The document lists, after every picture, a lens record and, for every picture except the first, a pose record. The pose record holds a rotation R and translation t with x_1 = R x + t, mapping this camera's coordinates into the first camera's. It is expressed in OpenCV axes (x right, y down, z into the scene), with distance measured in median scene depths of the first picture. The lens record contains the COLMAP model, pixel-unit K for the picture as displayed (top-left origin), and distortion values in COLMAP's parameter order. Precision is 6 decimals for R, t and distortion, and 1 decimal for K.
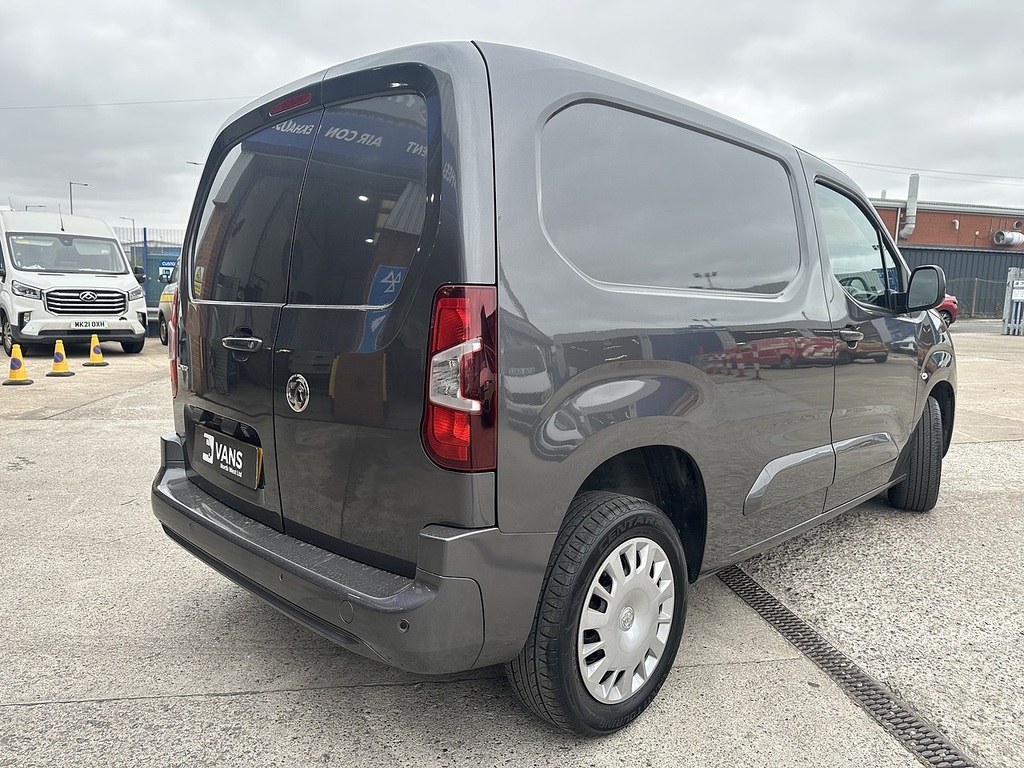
lens RADIAL K [[706.5, 0, 512.0], [0, 706.5, 384.0], [0, 0, 1]] dist [0.036186, -0.038835]
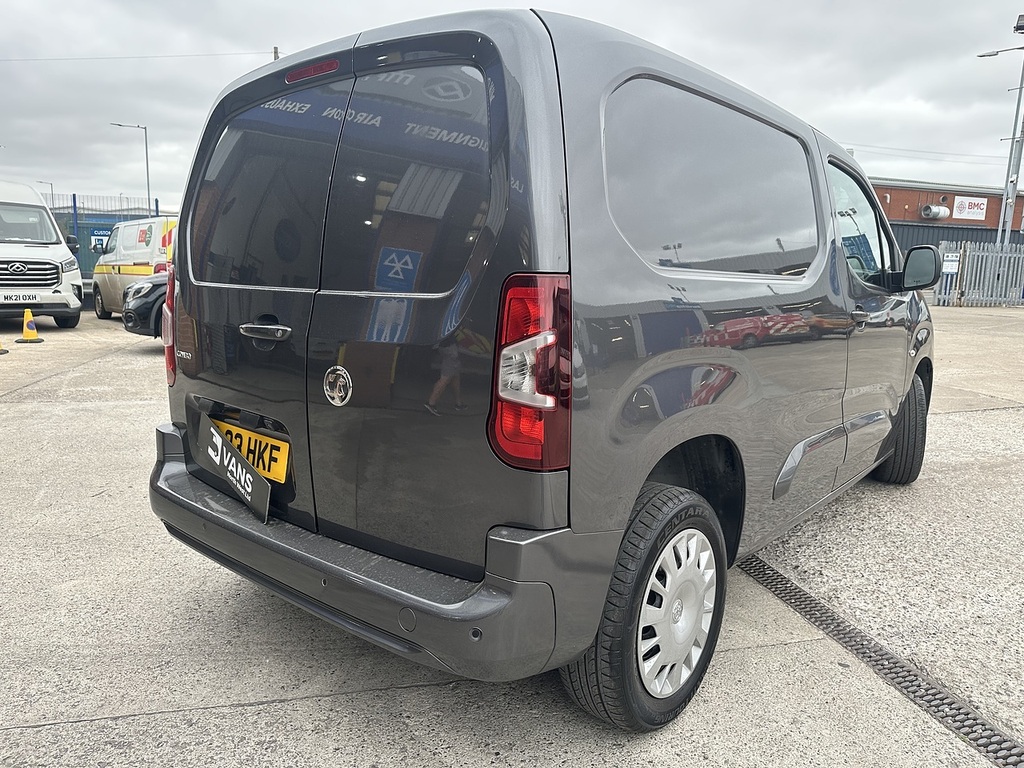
lens RADIAL K [[707.7, 0, 510.8], [0, 707.7, 376.0], [0, 0, 1]] dist [0.029452, -0.031833]
pose [[0.996564, -0.010315, 0.082187, -0.131050], [0.007778, 0.999485, 0.031129, -0.024158], [-0.082466, -0.030383, 0.996131, 0.045411]]
